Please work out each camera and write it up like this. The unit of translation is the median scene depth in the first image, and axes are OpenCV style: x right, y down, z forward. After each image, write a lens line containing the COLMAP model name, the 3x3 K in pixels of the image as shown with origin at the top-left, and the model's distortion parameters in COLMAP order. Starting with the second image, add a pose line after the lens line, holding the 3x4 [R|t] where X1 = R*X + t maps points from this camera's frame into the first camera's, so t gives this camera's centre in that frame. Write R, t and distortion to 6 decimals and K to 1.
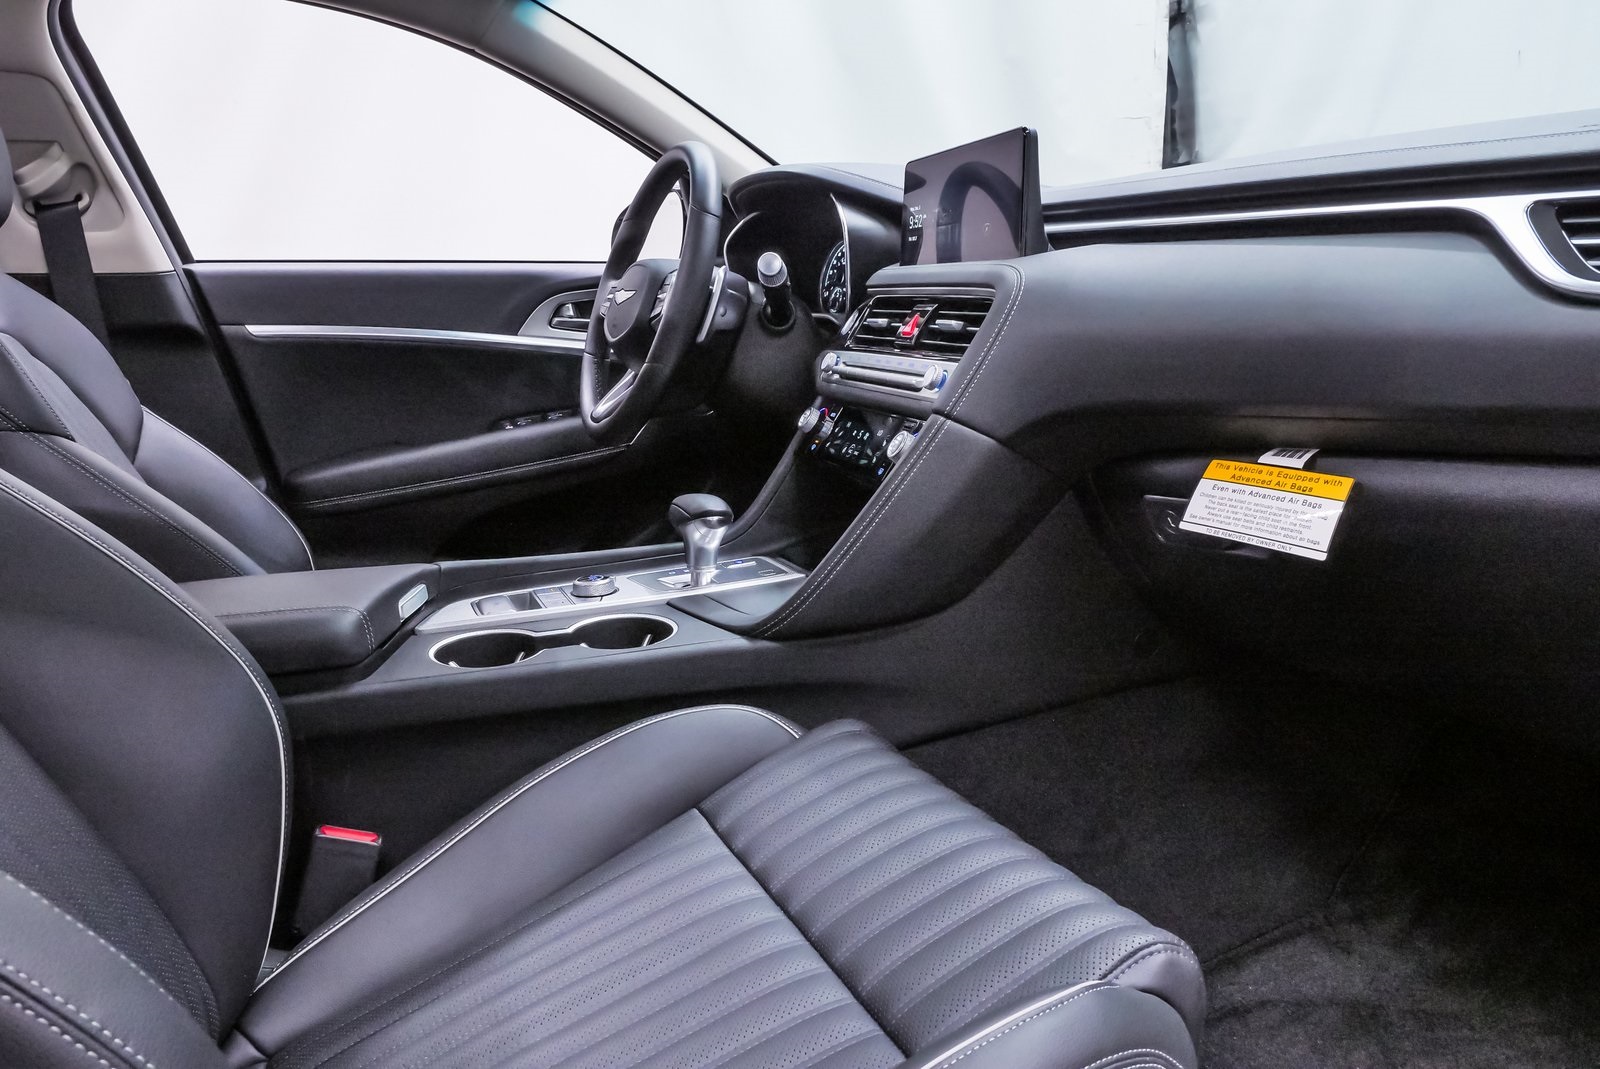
lens RADIAL K [[1179.5, 0, 791.7], [0, 1179.5, 536.5], [0, 0, 1]] dist [-0.048650, 0.018314]
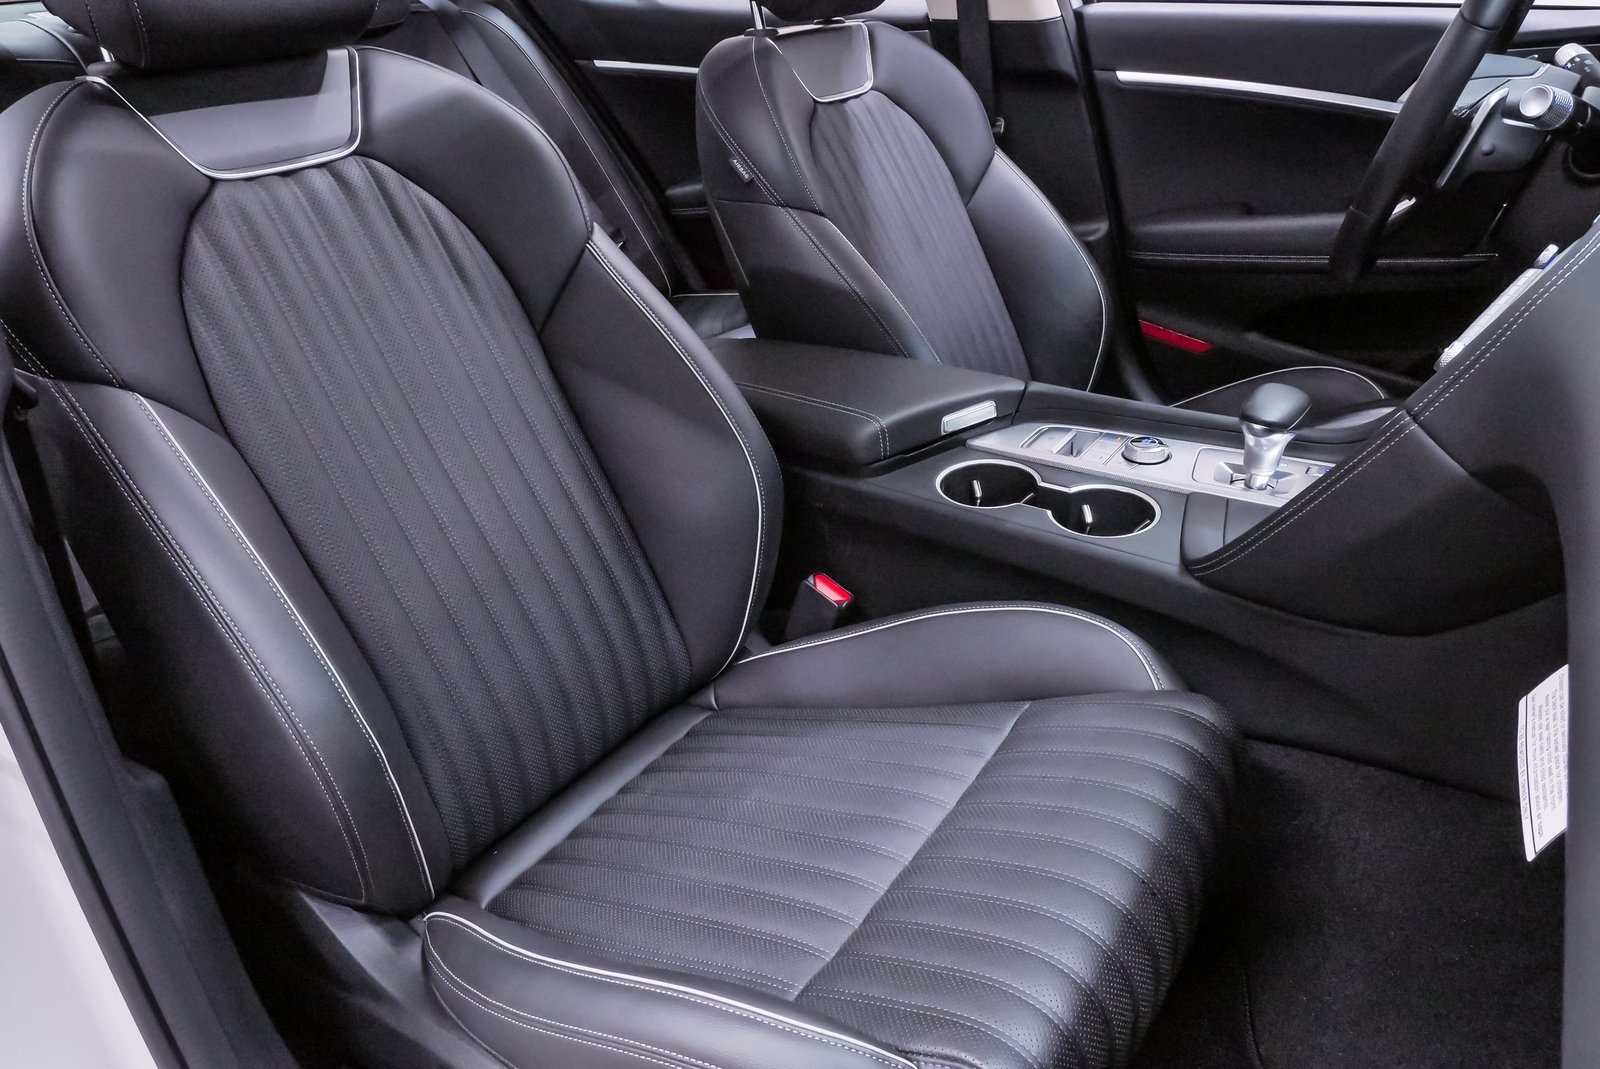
lens RADIAL K [[1179.5, 0, 770.5], [0, 1179.5, 533.9], [0, 0, 1]] dist [-0.048650, 0.018314]
pose [[0.528305, 0.386075, -0.756201, 0.469965], [-0.120212, 0.915679, 0.383512, -0.250393], [0.840501, -0.111707, 0.530169, 0.224341]]
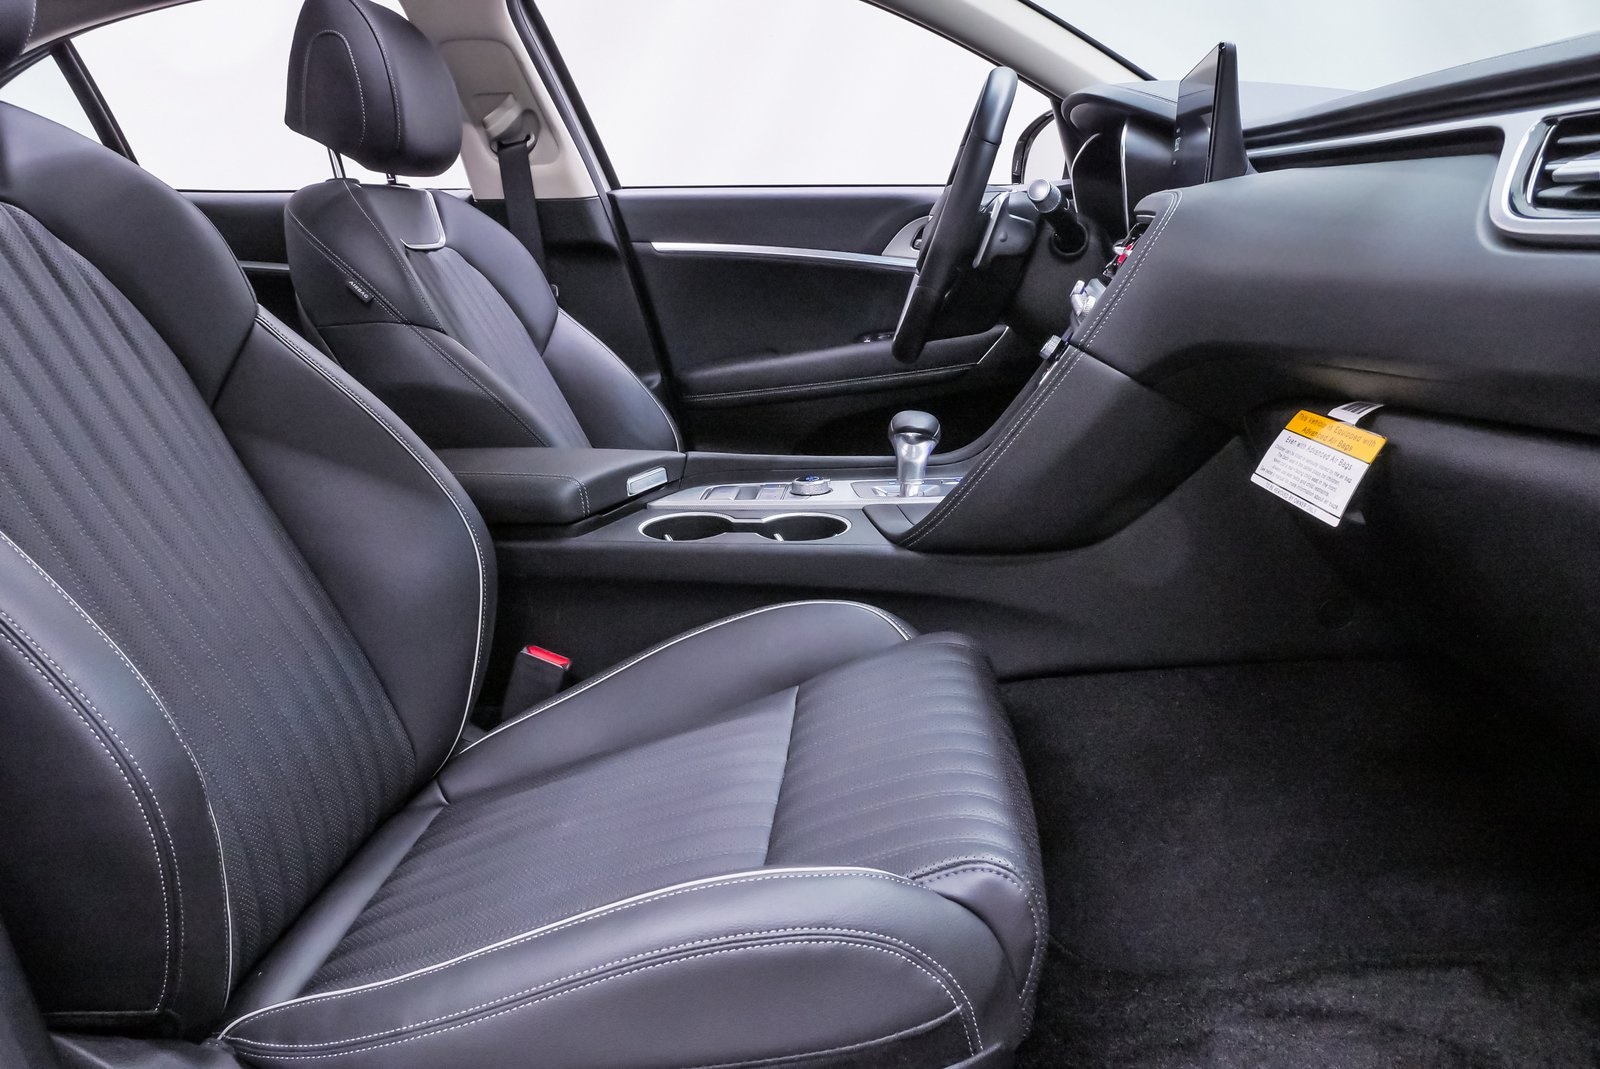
lens RADIAL K [[1179.5, 0, 790.1], [0, 1179.5, 543.5], [0, 0, 1]] dist [-0.048650, 0.018314]
pose [[0.879515, 0.126166, -0.458841, 0.360916], [-0.091644, 0.991071, 0.096847, -0.011486], [0.466963, -0.043128, 0.883225, 0.004056]]
